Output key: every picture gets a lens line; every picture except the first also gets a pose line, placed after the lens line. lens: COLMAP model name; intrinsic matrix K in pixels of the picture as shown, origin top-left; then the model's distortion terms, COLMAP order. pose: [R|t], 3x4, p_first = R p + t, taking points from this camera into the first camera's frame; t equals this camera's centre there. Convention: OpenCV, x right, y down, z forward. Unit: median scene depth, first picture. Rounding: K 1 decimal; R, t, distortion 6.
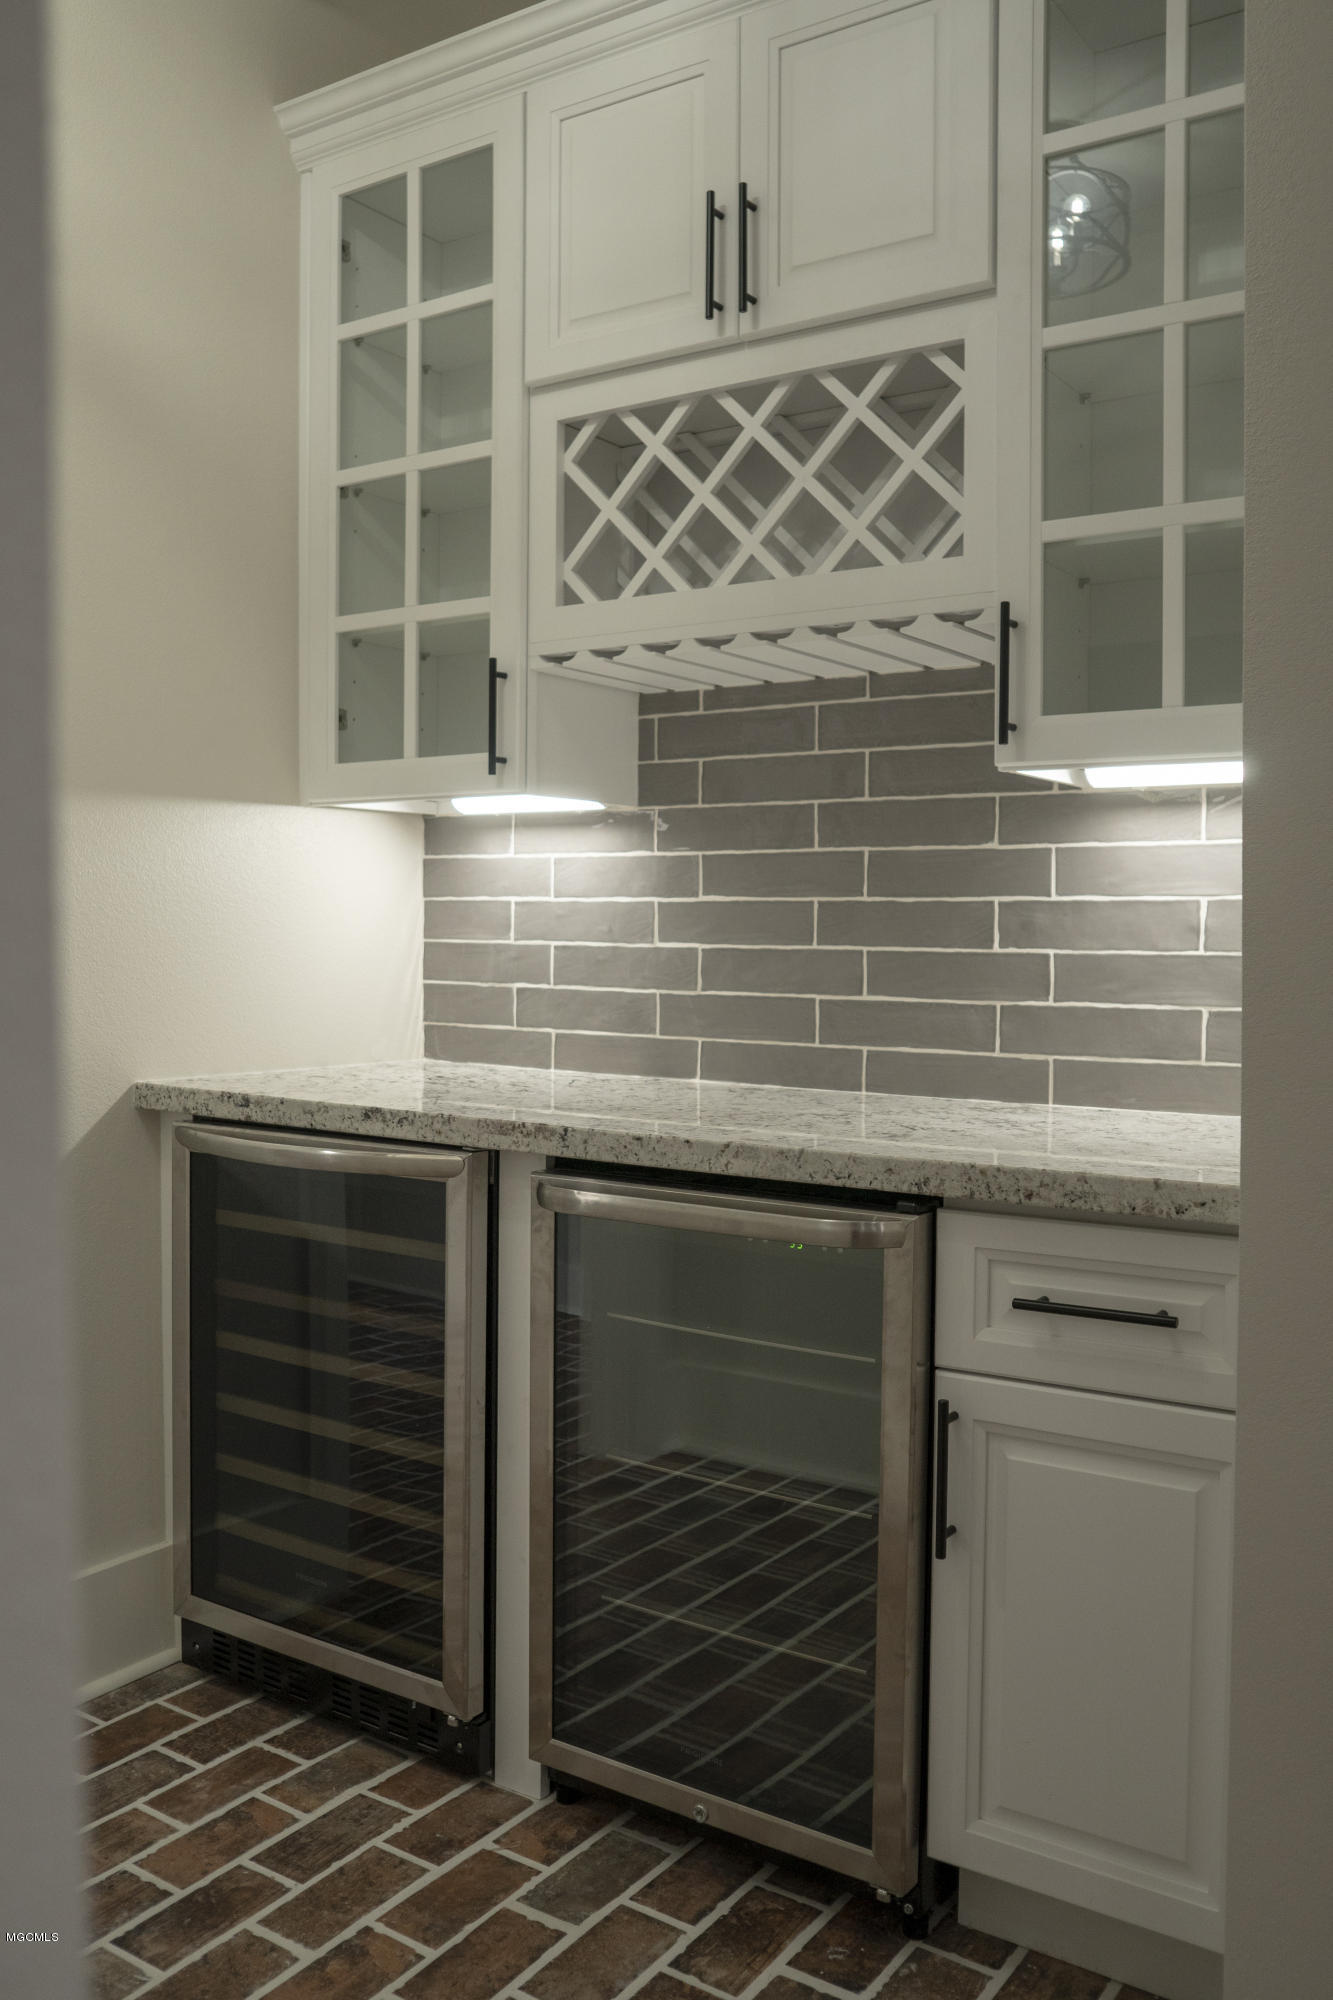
lens RADIAL K [[1628.9, 0, 665.6], [0, 1628.9, 1009.7], [0, 0, 1]] dist [-0.107104, 0.091494]
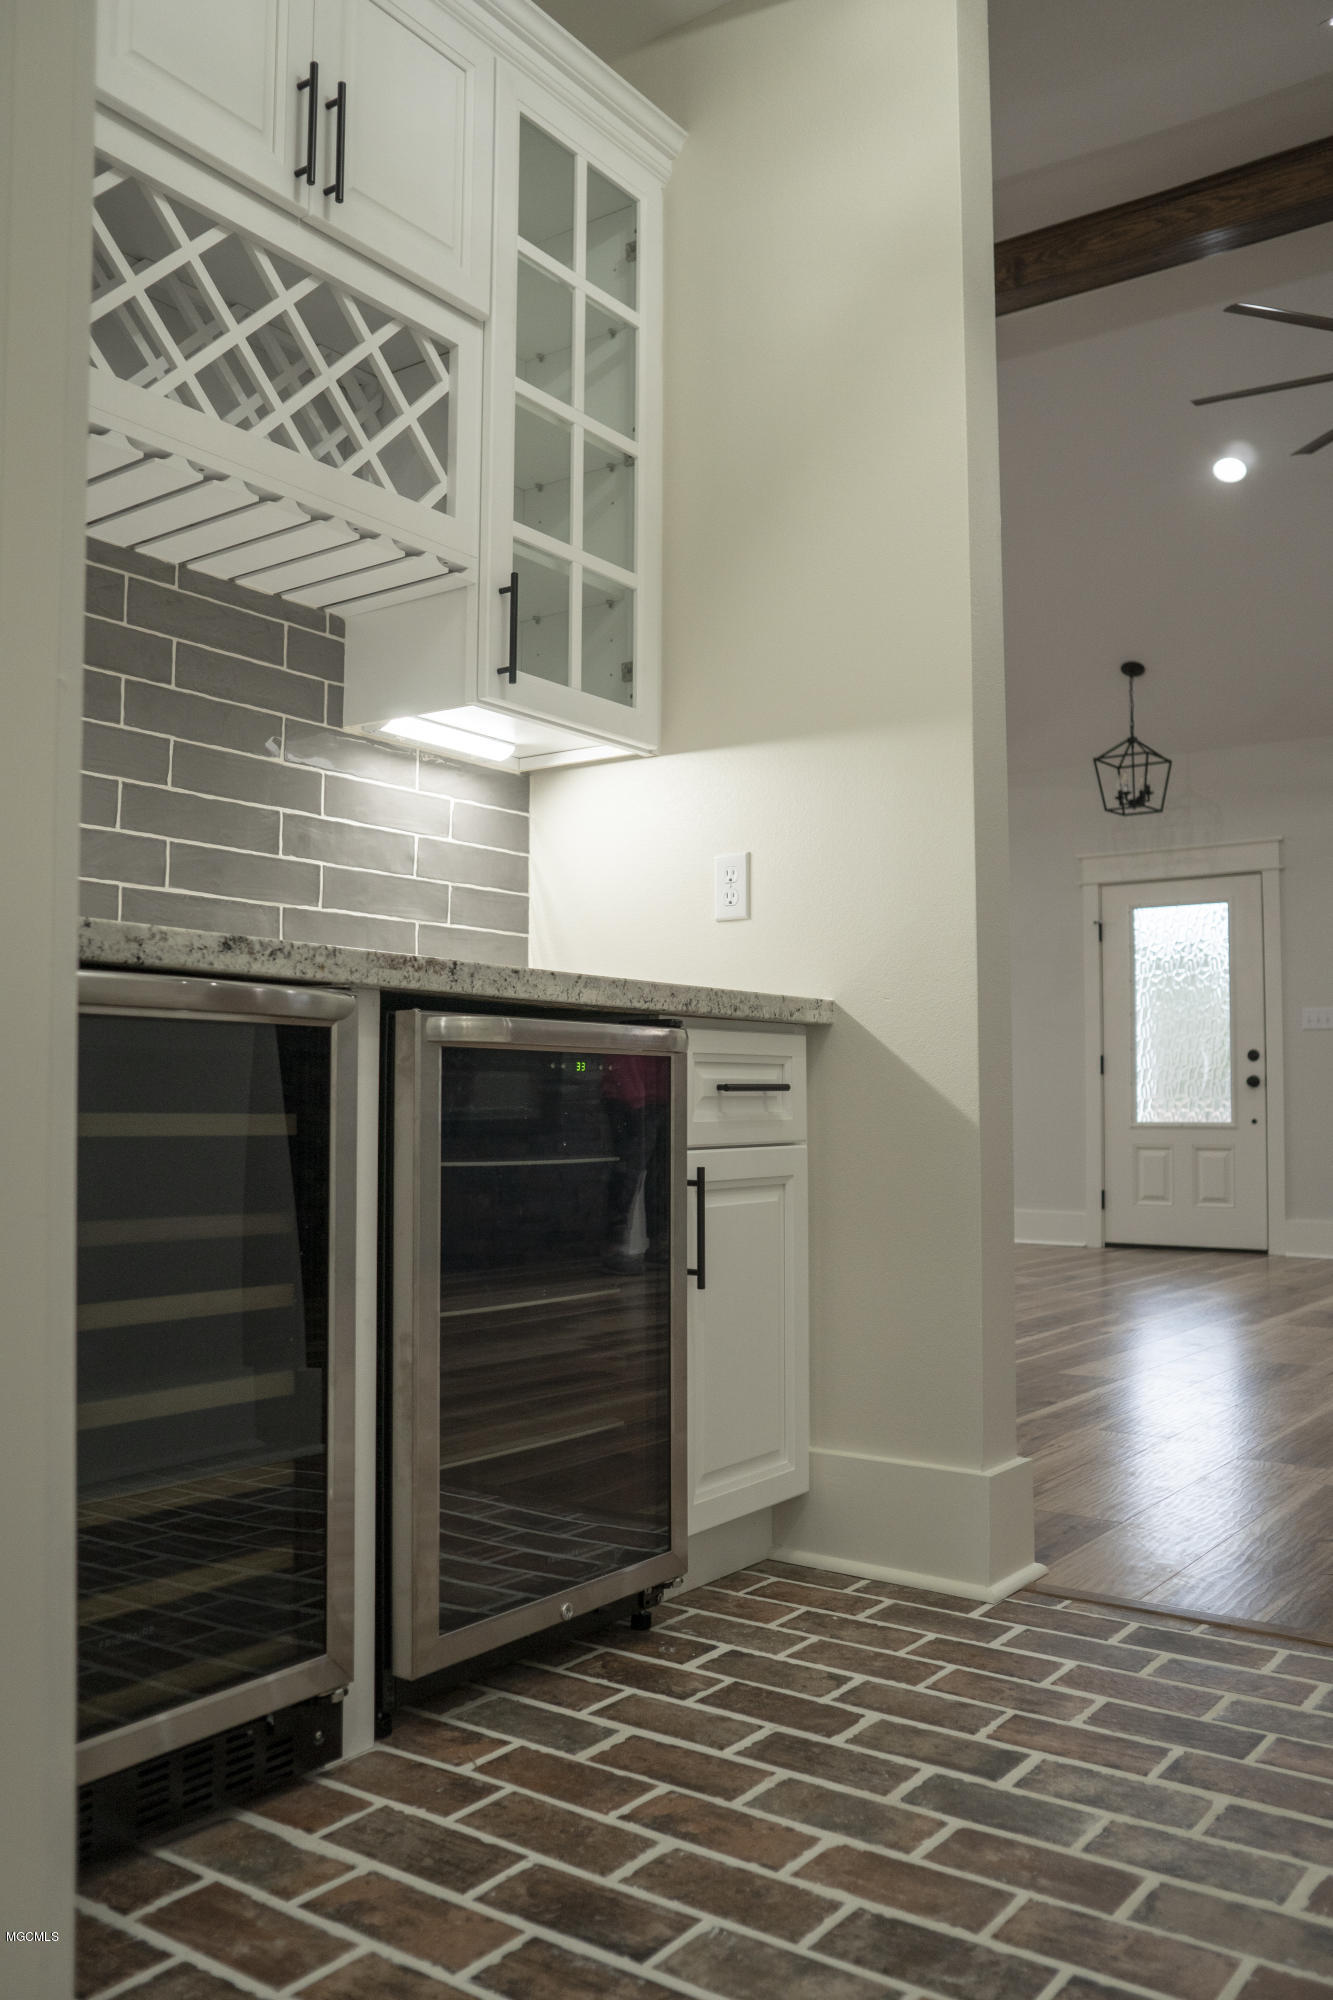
lens RADIAL K [[1628.9, 0, 660.8], [0, 1628.9, 994.8], [0, 0, 1]] dist [-0.107104, 0.091494]
pose [[0.027340, 0.060314, 0.997805, -0.959505], [0.044077, 0.997135, -0.061481, 0.148107], [-0.998654, 0.045661, 0.024603, 0.810102]]
